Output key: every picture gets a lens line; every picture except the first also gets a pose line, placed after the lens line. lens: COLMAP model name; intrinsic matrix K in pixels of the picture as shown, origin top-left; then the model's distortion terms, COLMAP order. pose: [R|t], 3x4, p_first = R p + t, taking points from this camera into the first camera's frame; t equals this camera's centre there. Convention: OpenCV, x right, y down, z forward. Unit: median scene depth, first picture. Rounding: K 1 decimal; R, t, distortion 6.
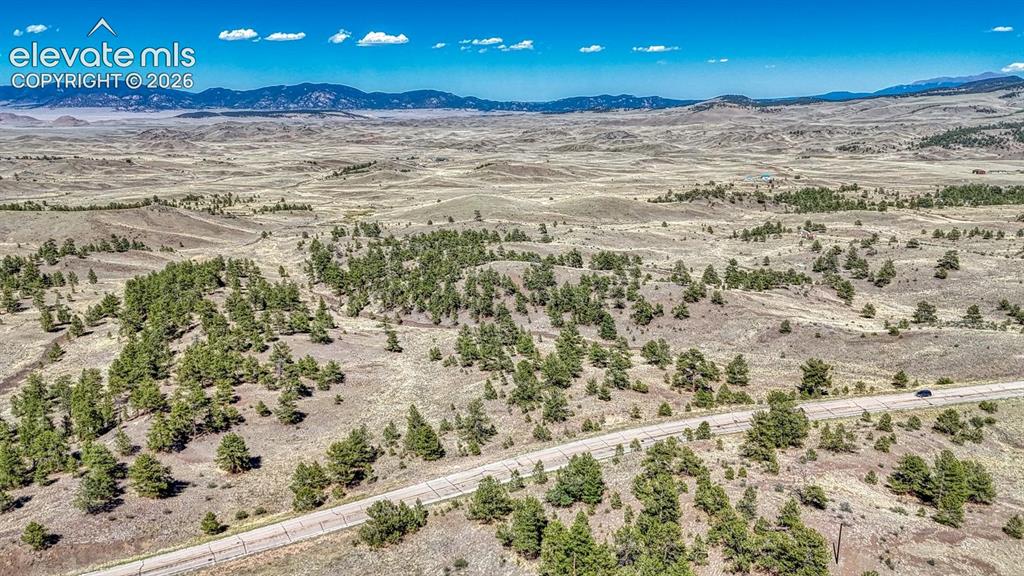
lens RADIAL K [[751.1, 0, 512.0], [0, 751.1, 288.0], [0, 0, 1]] dist [0.102809, -0.127424]
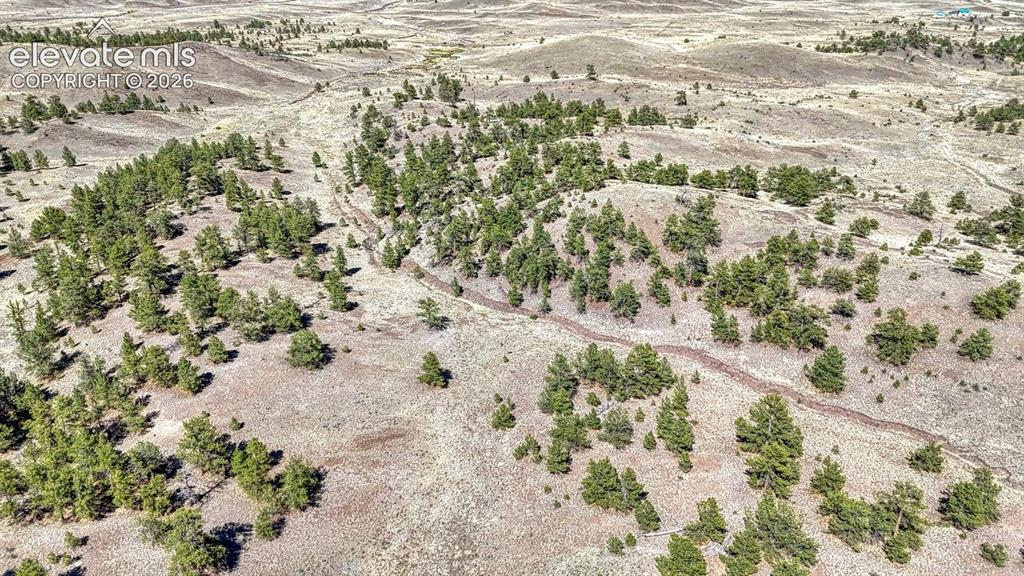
lens RADIAL K [[755.1, 0, 512.0], [0, 755.1, 288.0], [0, 0, 1]] dist [0.068401, -0.063211]
pose [[0.989820, 0.073994, -0.121576, -0.014547], [-0.045008, 0.973125, 0.225835, -0.050789], [0.135019, -0.218064, 0.966550, 0.201532]]
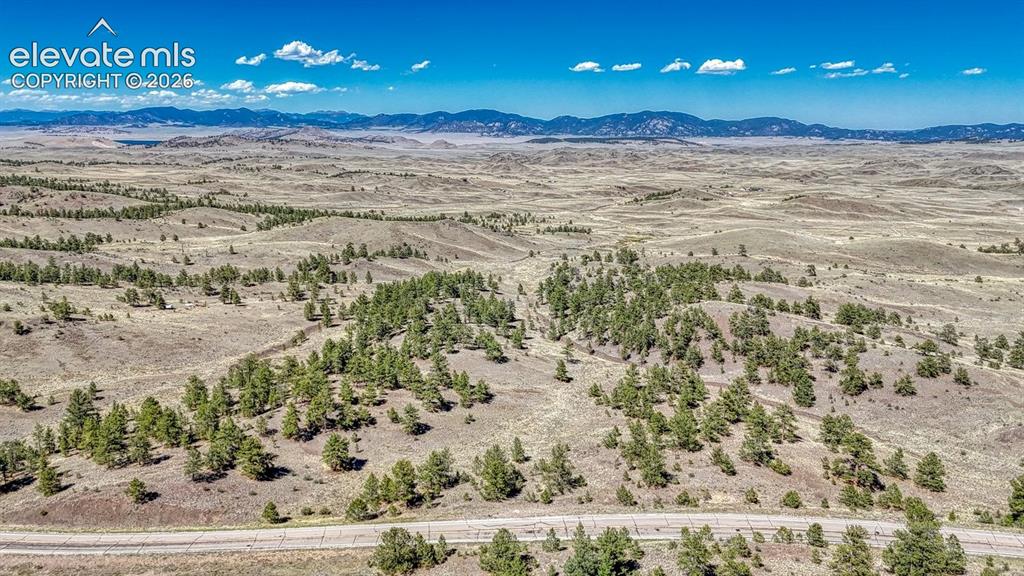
lens RADIAL K [[751.1, 0, 512.0], [0, 751.1, 288.0], [0, 0, 1]] dist [0.102809, -0.127424]
pose [[0.909177, 0.100005, -0.404223, 0.072257], [-0.113673, 0.993469, -0.009889, -0.008172], [0.400594, 0.054940, 0.914607, 0.029329]]
